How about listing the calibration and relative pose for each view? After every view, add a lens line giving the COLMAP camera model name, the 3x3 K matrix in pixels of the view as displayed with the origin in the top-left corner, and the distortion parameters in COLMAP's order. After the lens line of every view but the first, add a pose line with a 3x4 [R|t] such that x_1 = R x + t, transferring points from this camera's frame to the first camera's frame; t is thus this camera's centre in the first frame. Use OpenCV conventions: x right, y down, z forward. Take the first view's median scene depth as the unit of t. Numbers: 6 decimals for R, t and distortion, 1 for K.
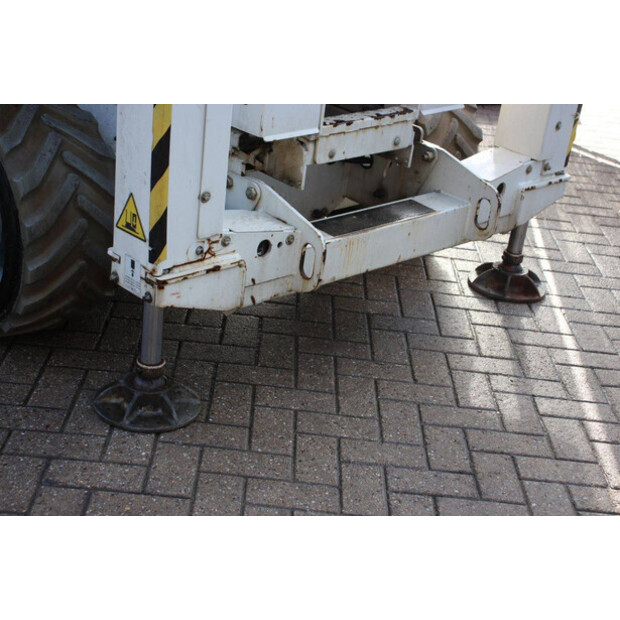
lens RADIAL K [[1036.7, 0, 310.6], [0, 1036.7, 310.5], [0, 0, 1]] dist [0.129349, 0.000000]
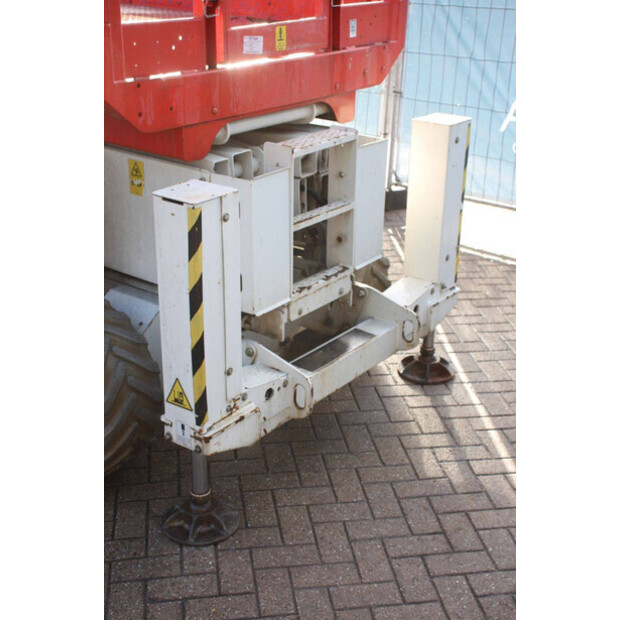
lens RADIAL K [[848.9, 0, 308.1], [0, 848.9, 311.8], [0, 0, 1]] dist [0.046303, 0.000000]
pose [[0.983374, -0.148975, 0.103840, -0.092010], [0.153116, 0.987655, -0.033072, -0.119235], [-0.097631, 0.048422, 0.994044, -0.127282]]
